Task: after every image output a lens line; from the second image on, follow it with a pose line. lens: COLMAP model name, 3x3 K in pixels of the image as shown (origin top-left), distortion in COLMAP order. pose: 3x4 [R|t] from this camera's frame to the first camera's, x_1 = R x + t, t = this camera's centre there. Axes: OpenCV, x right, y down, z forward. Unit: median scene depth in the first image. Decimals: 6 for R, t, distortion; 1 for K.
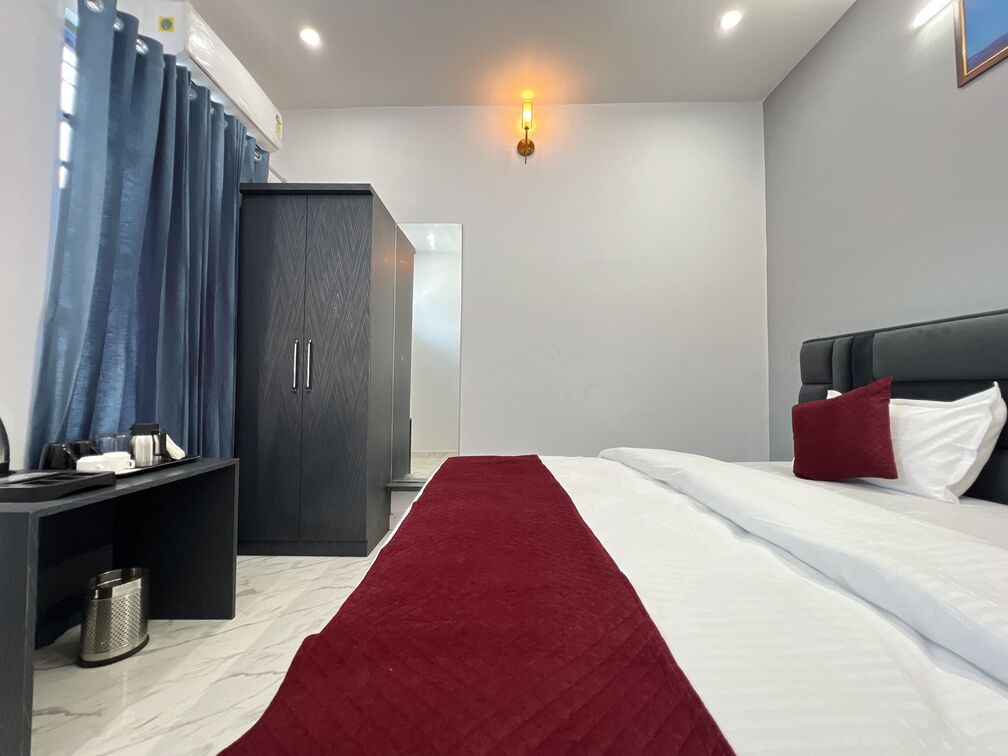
lens RADIAL K [[404.7, 0, 504.0], [0, 404.7, 378.0], [0, 0, 1]] dist [-0.002634, 0.000111]
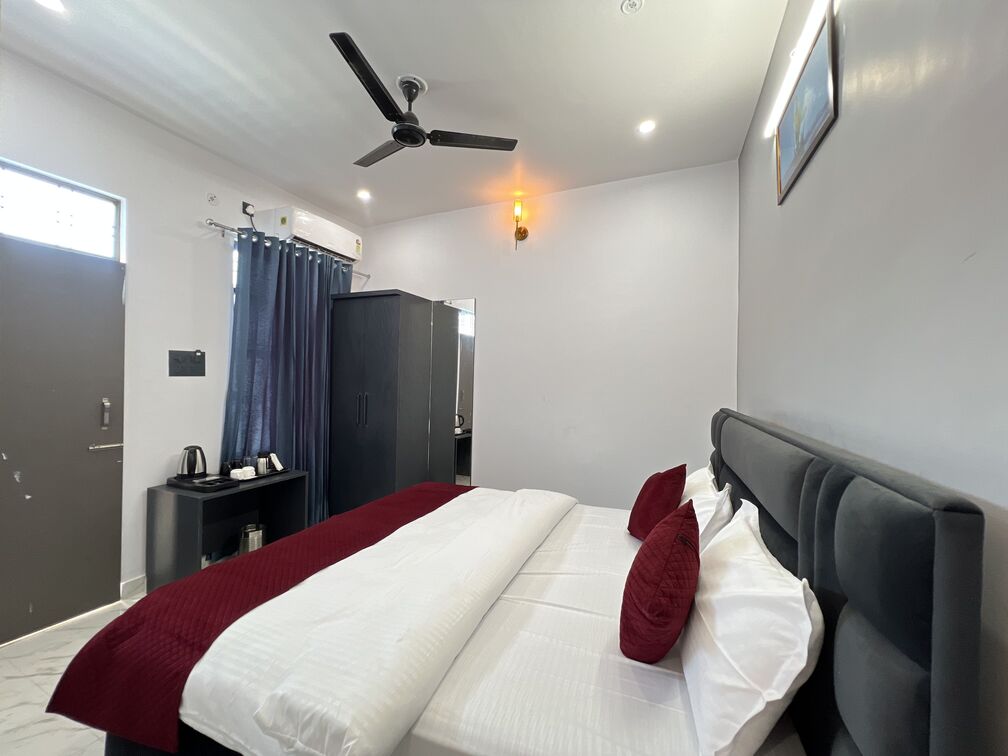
lens RADIAL K [[404.7, 0, 504.0], [0, 404.7, 378.0], [0, 0, 1]] dist [-0.002634, 0.000111]
pose [[0.921512, 0.011485, -0.388180, 0.742833], [-0.002071, 0.999694, 0.024660, -0.233833], [0.388344, -0.021920, 0.921254, -0.267890]]
